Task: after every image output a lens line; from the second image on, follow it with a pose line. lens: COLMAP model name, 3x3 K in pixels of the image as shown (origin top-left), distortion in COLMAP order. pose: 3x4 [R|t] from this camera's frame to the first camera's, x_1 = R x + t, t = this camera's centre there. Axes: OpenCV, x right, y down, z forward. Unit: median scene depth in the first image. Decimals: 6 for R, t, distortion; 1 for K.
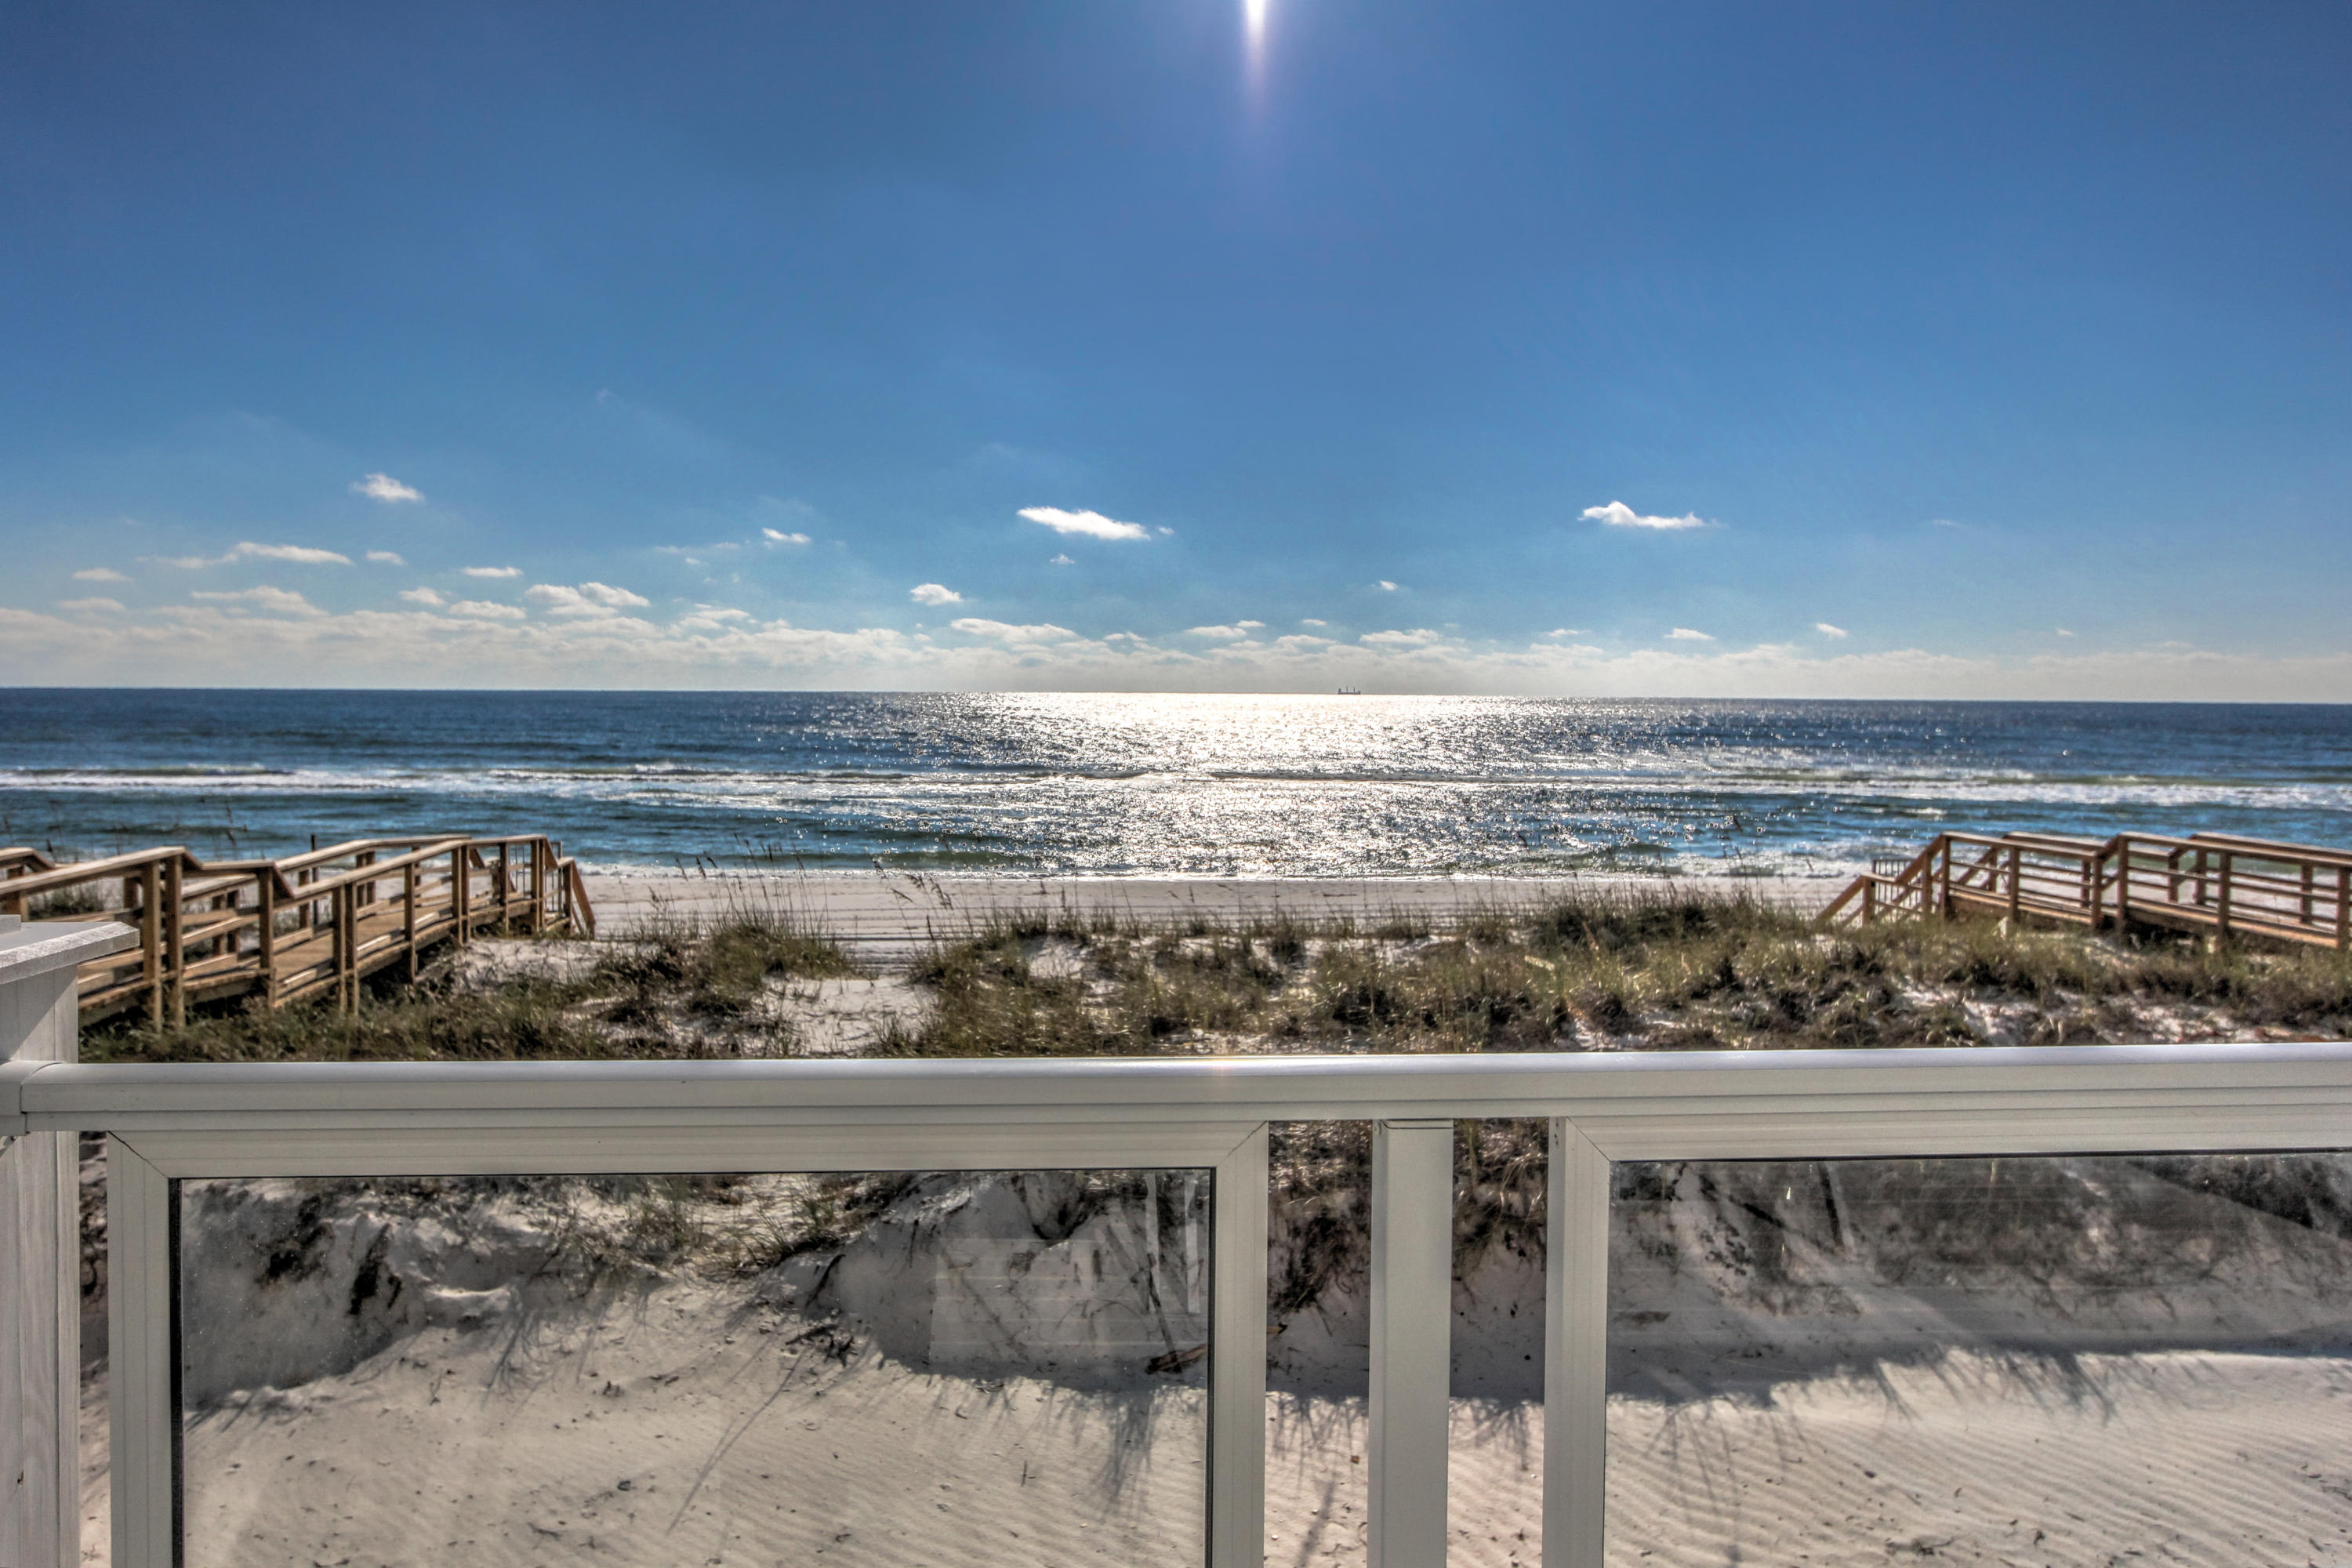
lens RADIAL K [[1682.2, 0, 1174.0], [0, 1682.2, 728.9], [0, 0, 1]] dist [-0.002604, -0.001046]
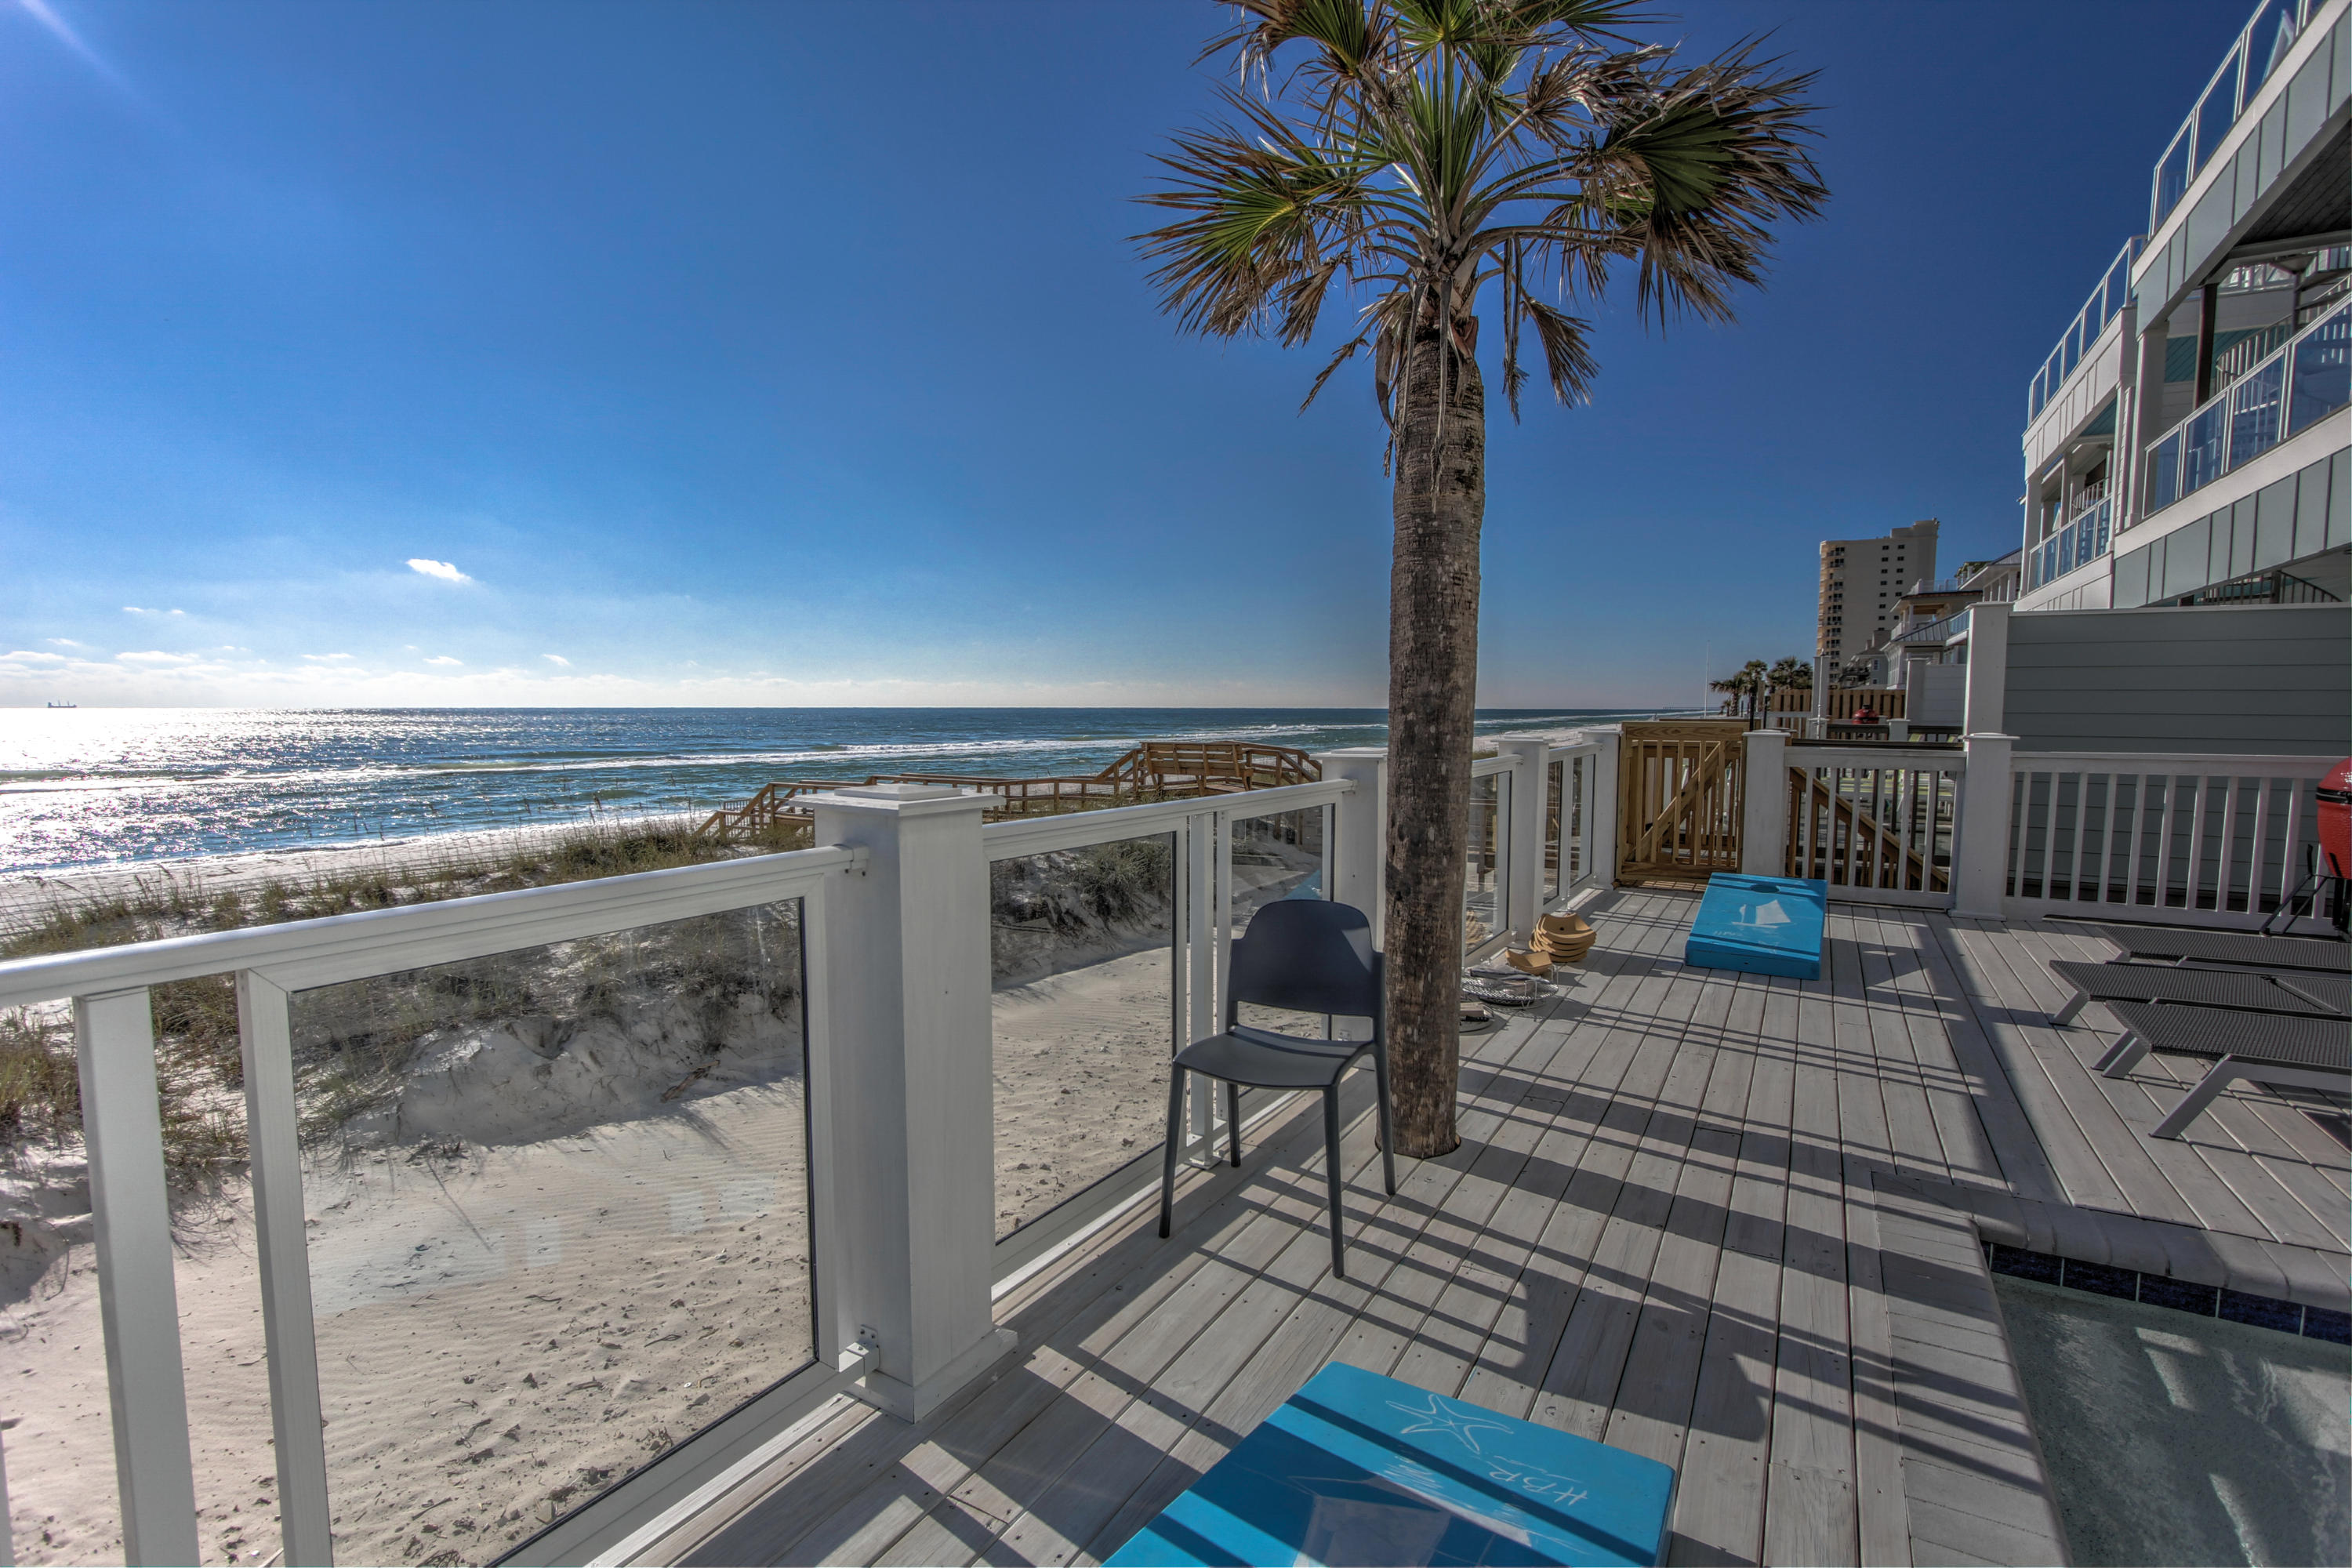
lens RADIAL K [[1239.6, 0, 1175.1], [0, 1239.6, 823.2], [0, 0, 1]] dist [-0.023885, 0.002847]
pose [[0.549885, -0.084118, 0.830994, -0.385196], [0.022147, 0.996034, 0.086169, 0.003305], [-0.834947, -0.028979, 0.549567, -0.054824]]
